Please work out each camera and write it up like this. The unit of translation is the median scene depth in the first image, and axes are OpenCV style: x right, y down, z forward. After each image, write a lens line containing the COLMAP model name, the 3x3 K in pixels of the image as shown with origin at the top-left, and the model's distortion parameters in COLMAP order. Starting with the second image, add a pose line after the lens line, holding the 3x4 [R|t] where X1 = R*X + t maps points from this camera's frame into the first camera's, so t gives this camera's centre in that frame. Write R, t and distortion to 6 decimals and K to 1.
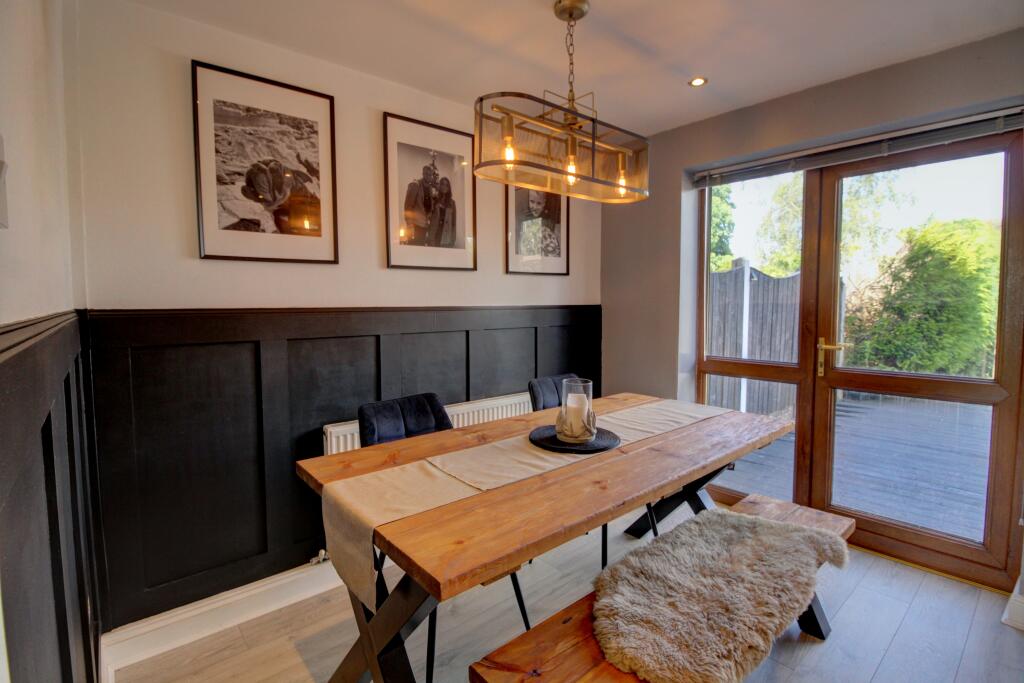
lens RADIAL K [[476.6, 0, 513.5], [0, 476.6, 331.2], [0, 0, 1]] dist [-0.001855, -0.012681]
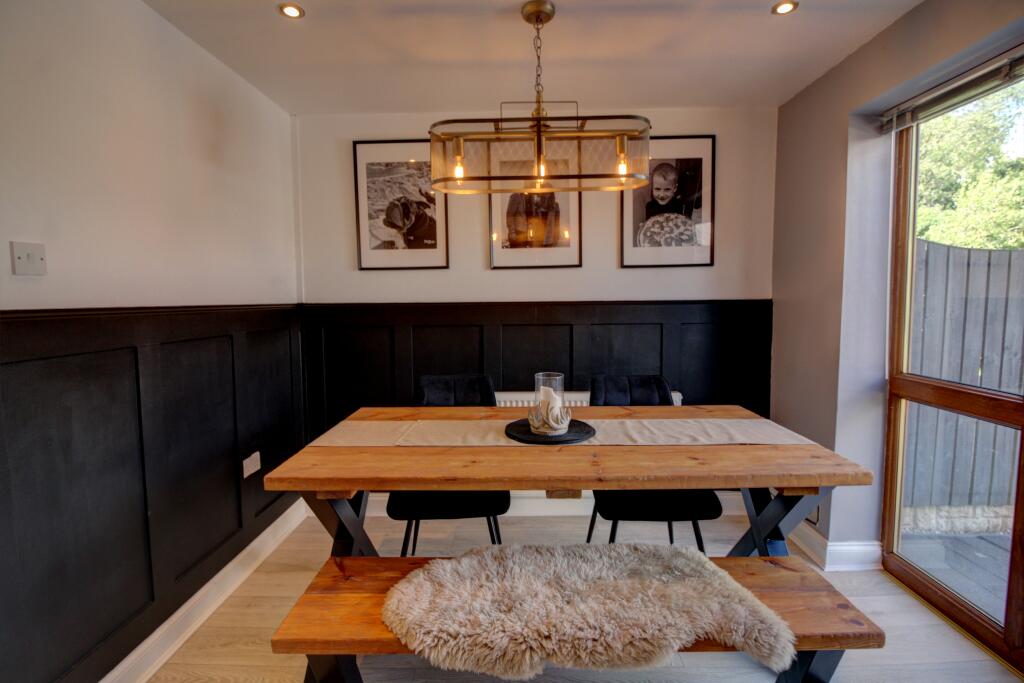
lens RADIAL K [[476.6, 0, 513.5], [0, 476.6, 331.2], [0, 0, 1]] dist [-0.001855, -0.012681]
pose [[0.748117, 0.041871, -0.662244, 0.690148], [-0.033716, 0.999117, 0.025081, -0.010743], [0.662709, 0.003565, 0.748868, 0.169165]]
